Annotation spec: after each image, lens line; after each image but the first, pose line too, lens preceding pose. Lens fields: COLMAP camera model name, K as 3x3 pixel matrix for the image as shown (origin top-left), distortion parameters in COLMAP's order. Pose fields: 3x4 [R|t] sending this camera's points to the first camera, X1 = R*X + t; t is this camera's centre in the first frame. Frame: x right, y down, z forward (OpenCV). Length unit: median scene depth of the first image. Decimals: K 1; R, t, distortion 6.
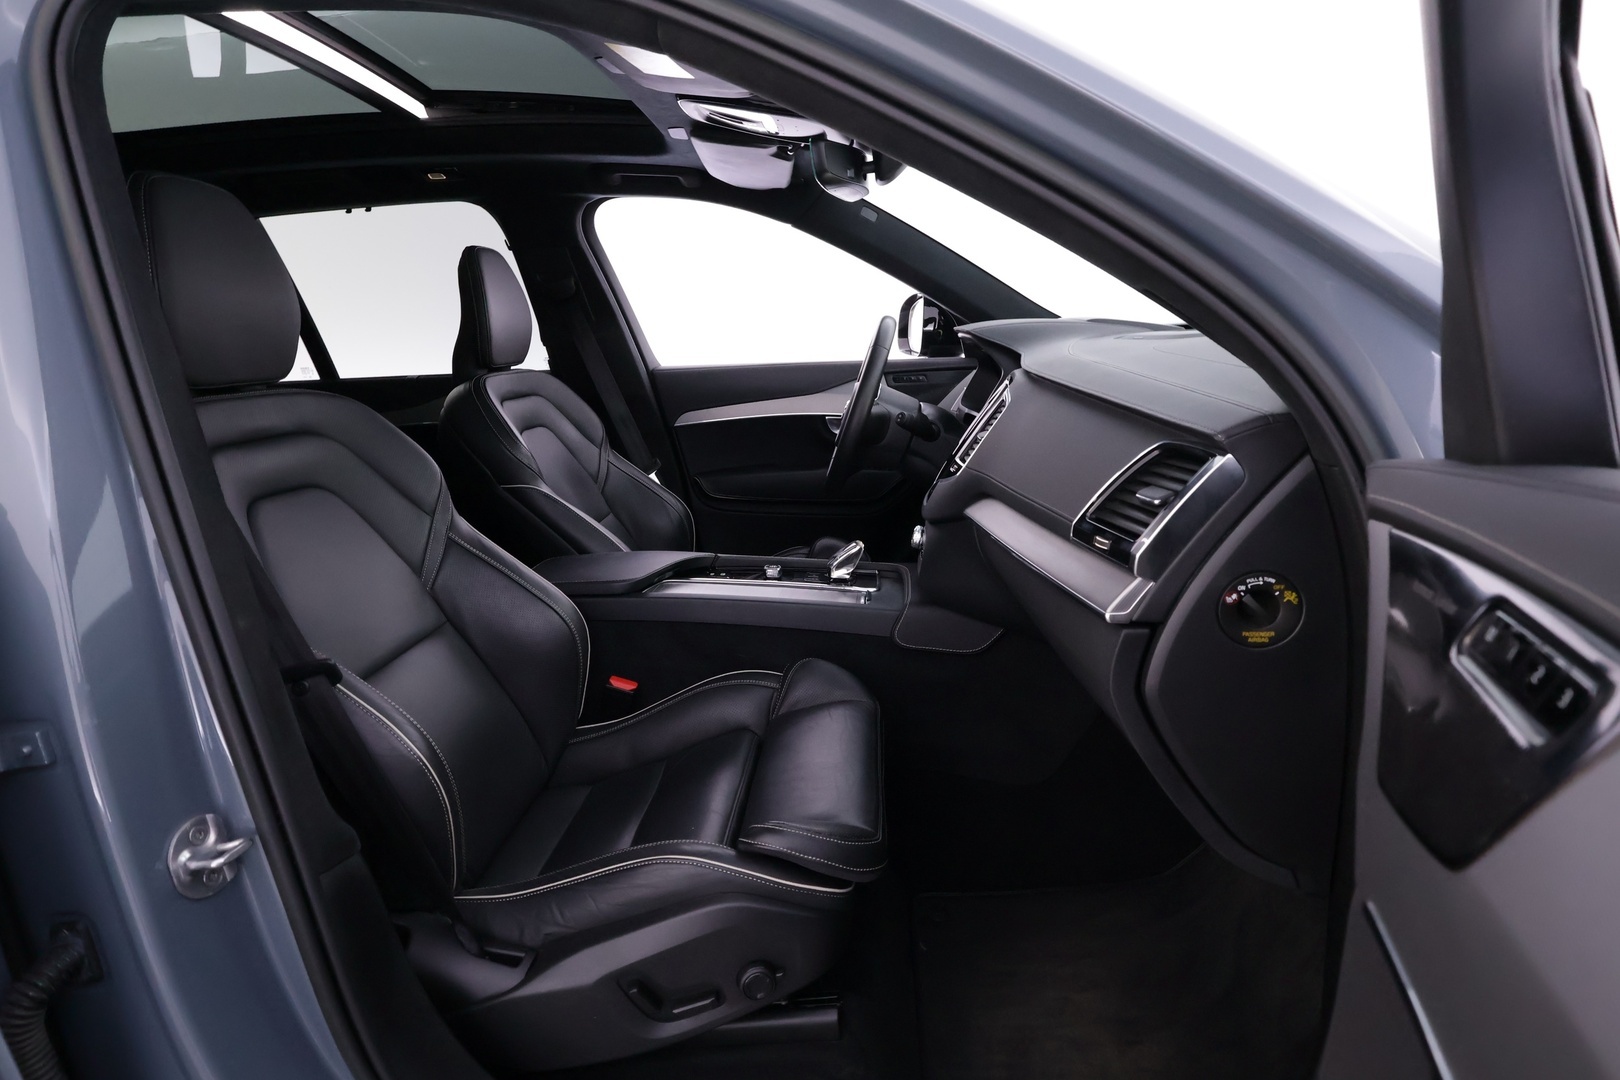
lens RADIAL K [[869.0, 0, 809.6], [0, 869.0, 548.2], [0, 0, 1]] dist [-0.005381, -0.001384]
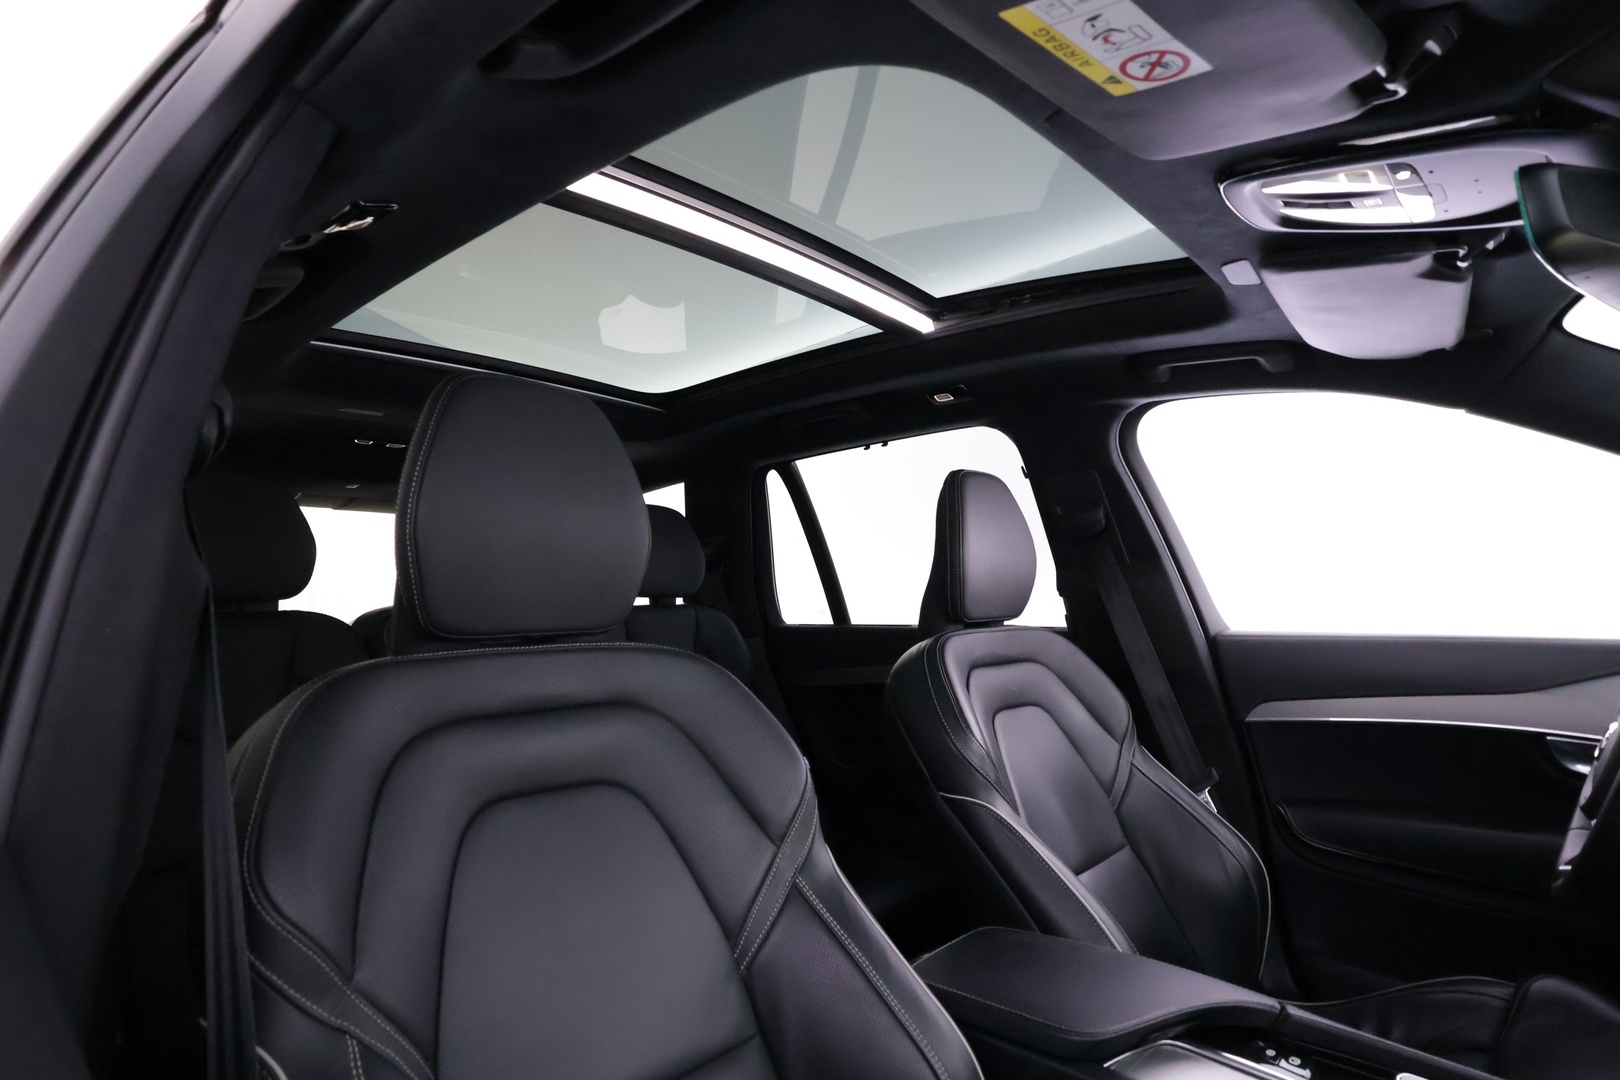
lens RADIAL K [[869.0, 0, 809.6], [0, 869.0, 548.2], [0, 0, 1]] dist [-0.005381, -0.001384]
pose [[0.781414, -0.004969, -0.623993, -0.003906], [-0.168897, 0.960960, -0.219158, -0.079963], [0.600722, 0.276643, 0.750068, 0.326976]]
